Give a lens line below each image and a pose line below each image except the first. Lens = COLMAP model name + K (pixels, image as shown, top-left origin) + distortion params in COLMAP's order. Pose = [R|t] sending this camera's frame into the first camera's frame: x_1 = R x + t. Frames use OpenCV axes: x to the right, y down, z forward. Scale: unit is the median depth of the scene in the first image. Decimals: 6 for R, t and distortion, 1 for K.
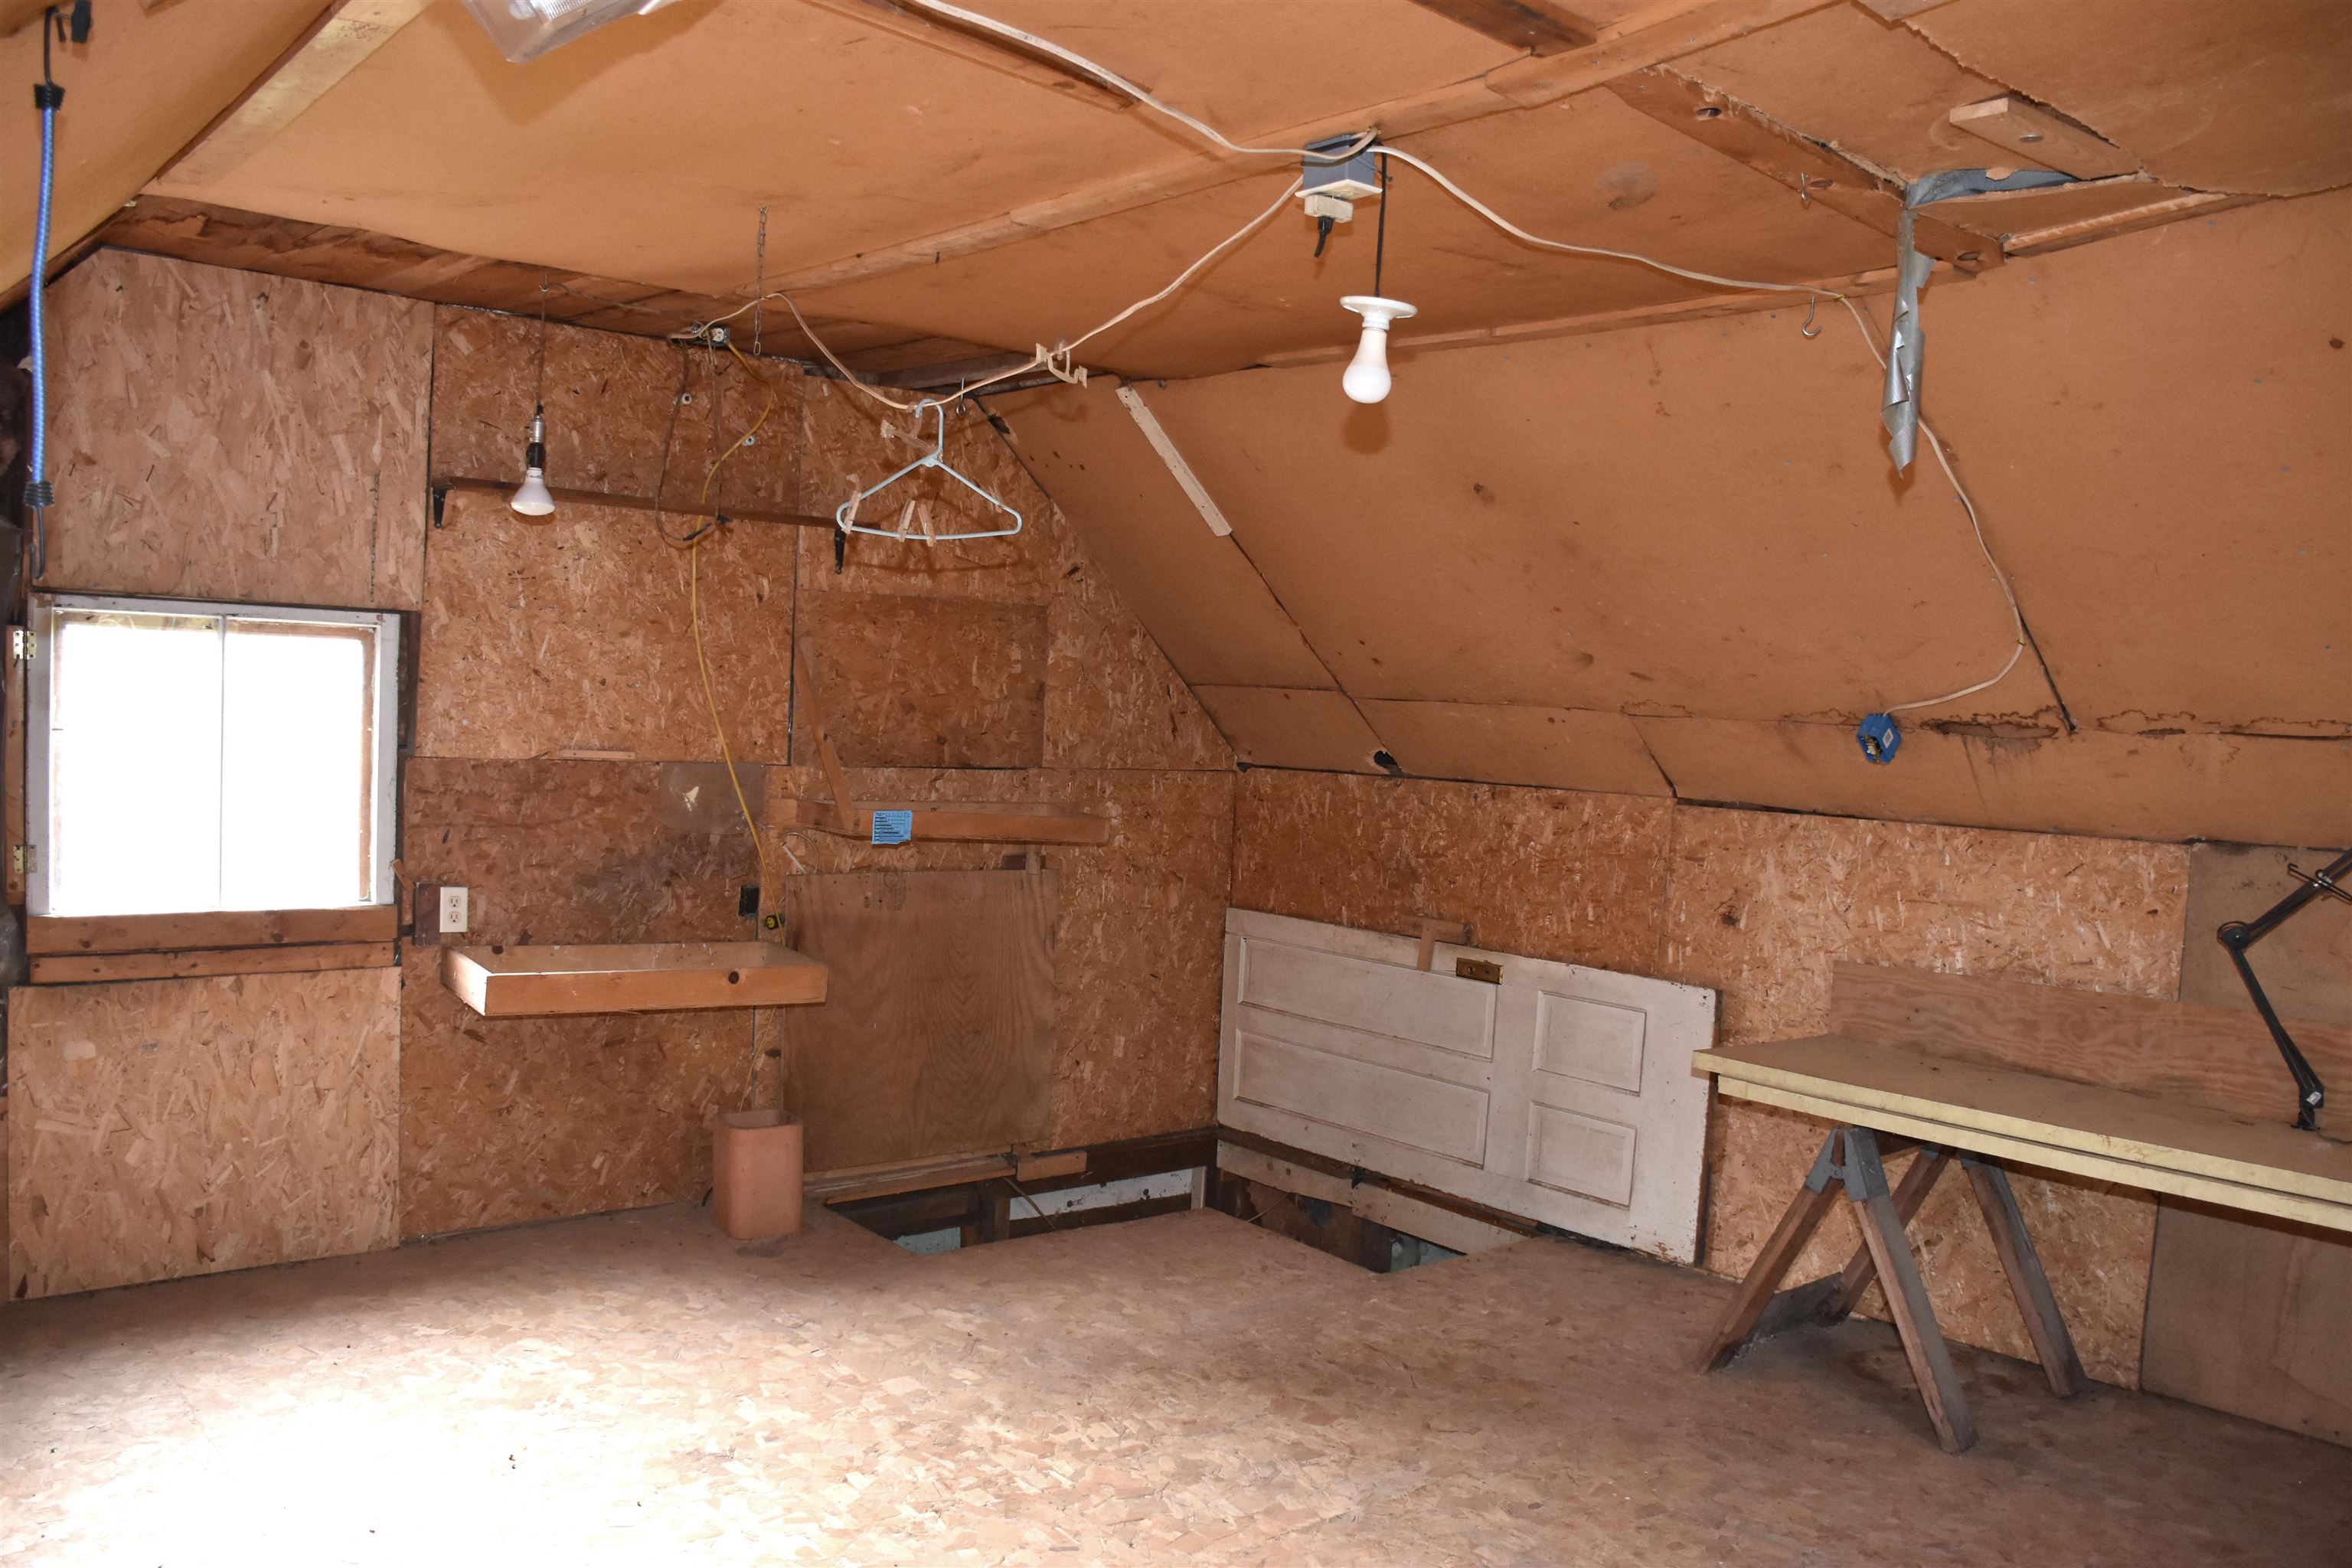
lens RADIAL K [[1836.0, 0, 1180.5], [0, 1836.0, 788.8], [0, 0, 1]] dist [-0.147059, 0.098834]
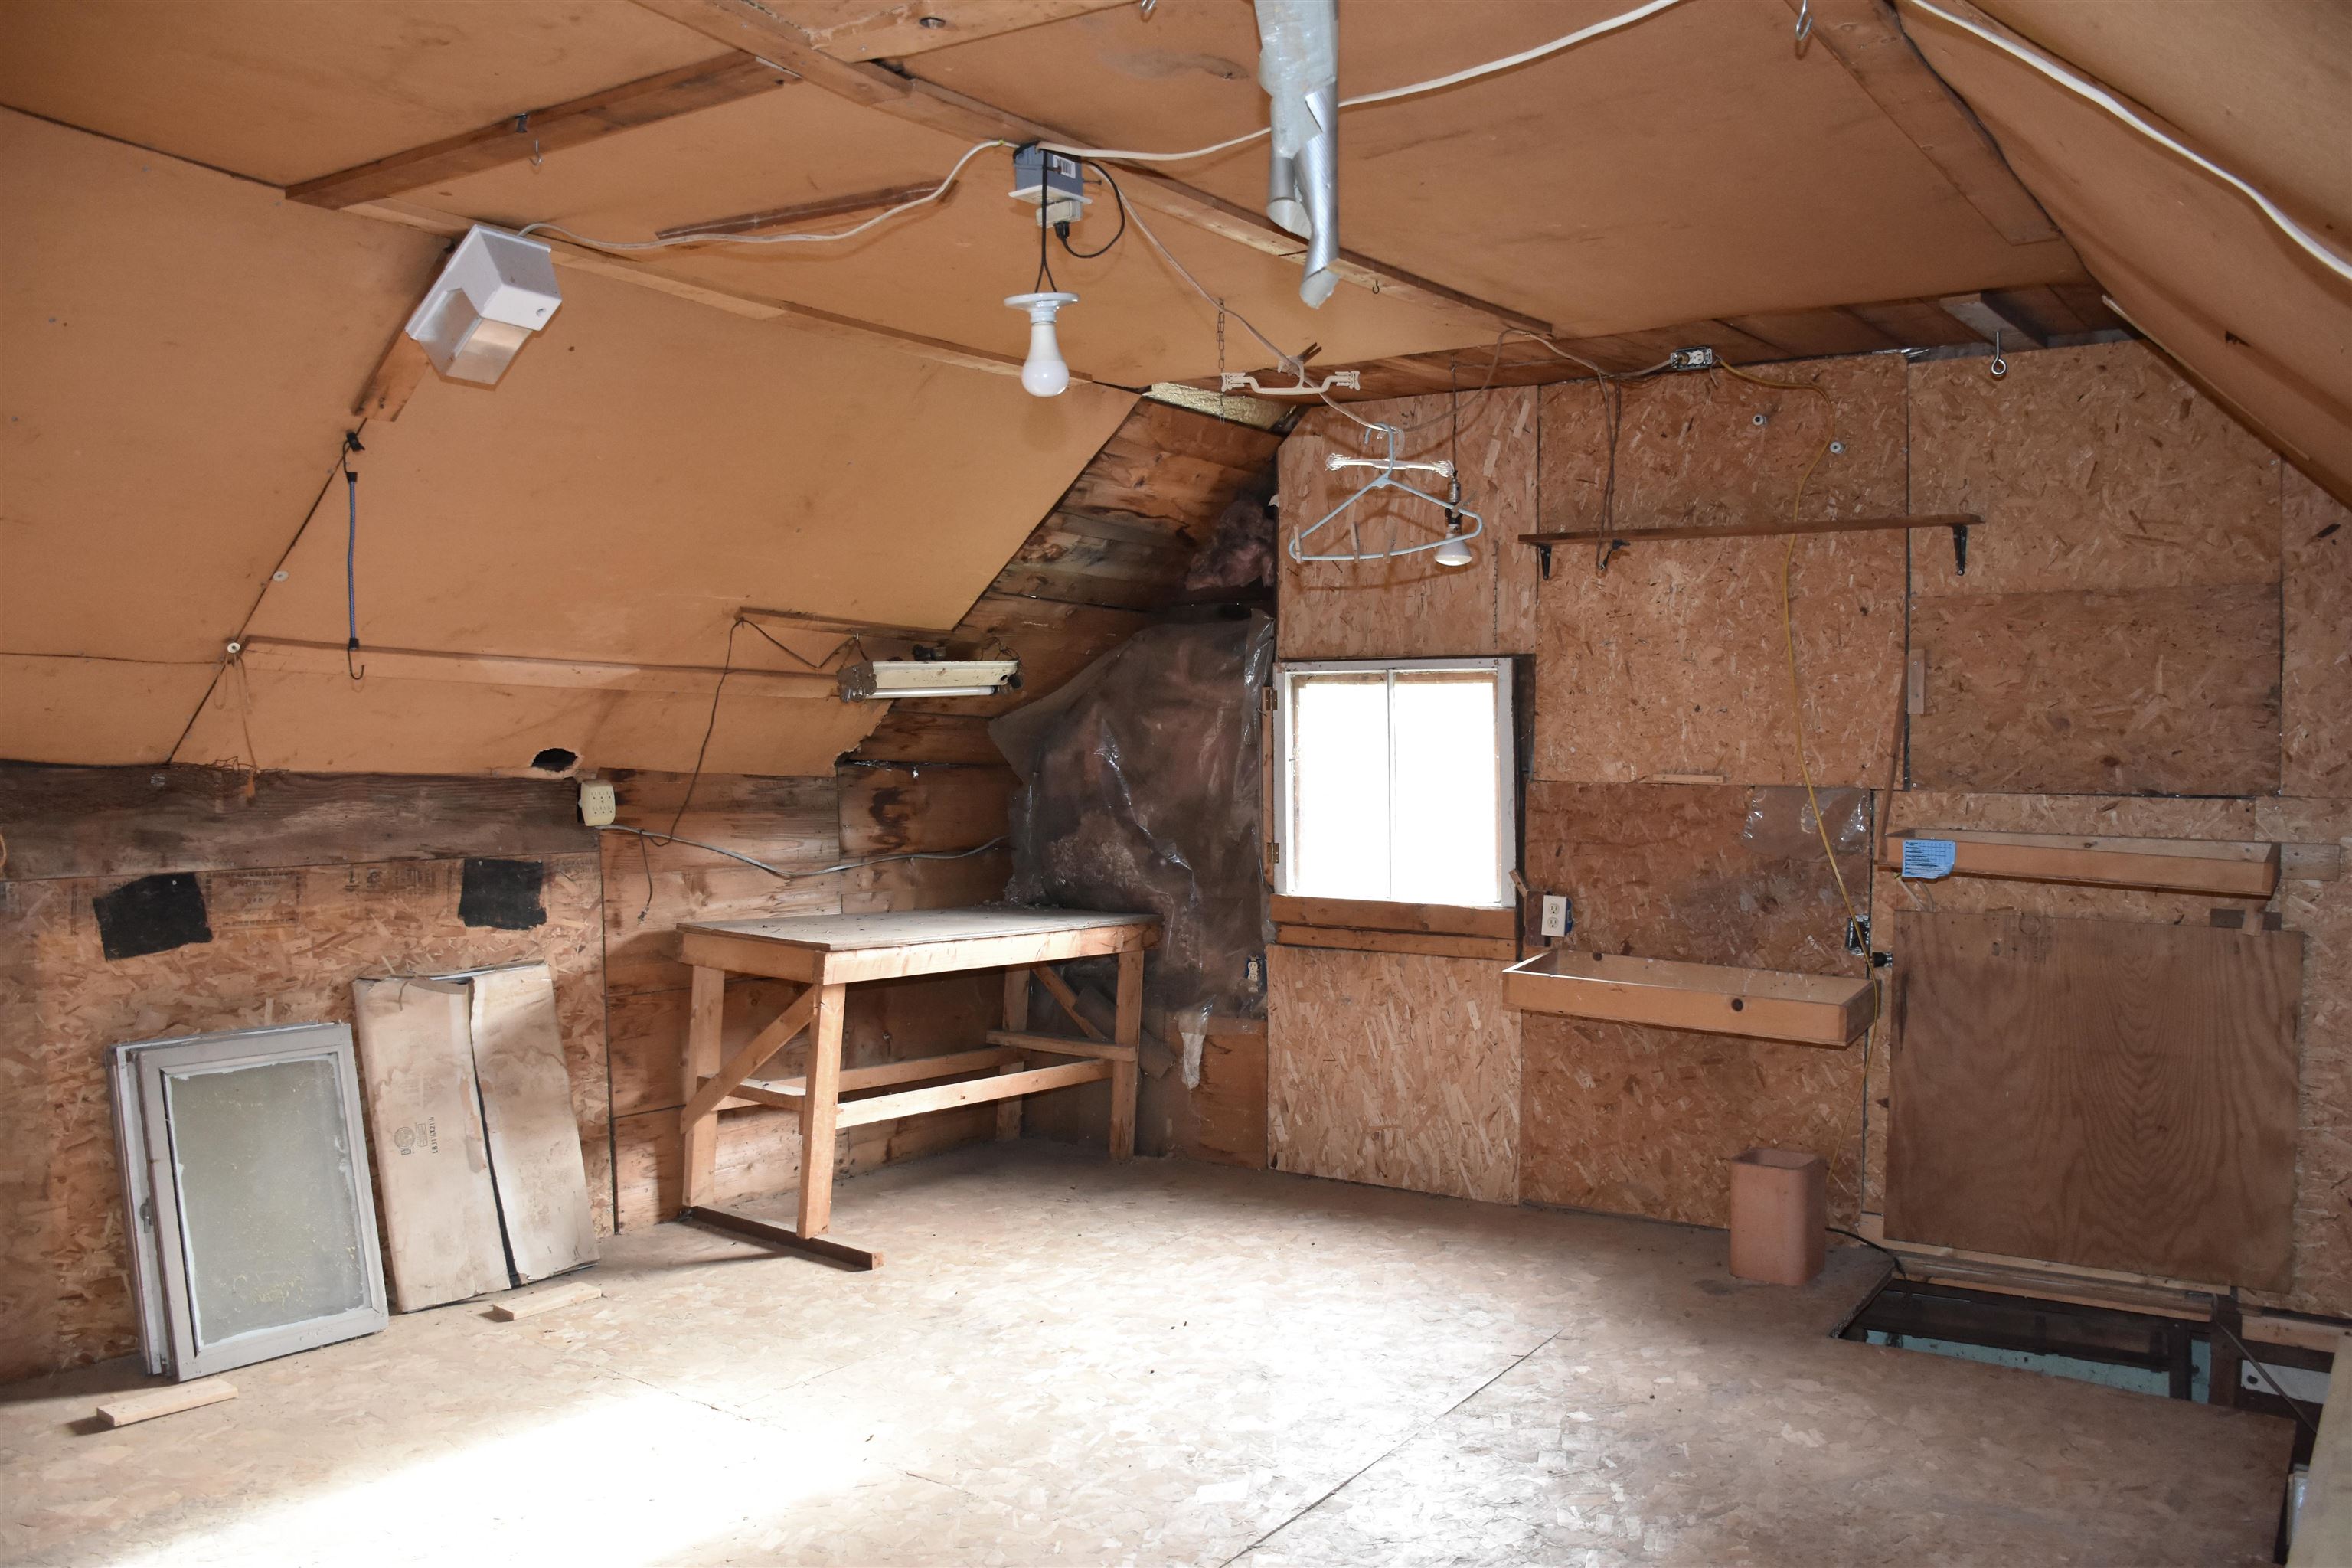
lens RADIAL K [[1836.0, 0, 1182.0], [0, 1836.0, 791.4], [0, 0, 1]] dist [-0.147059, 0.098834]
pose [[0.260951, -0.005697, -0.965335, 0.627600], [-0.027893, 0.999521, -0.013438, 0.010880], [0.964949, 0.030433, 0.260667, 0.464851]]
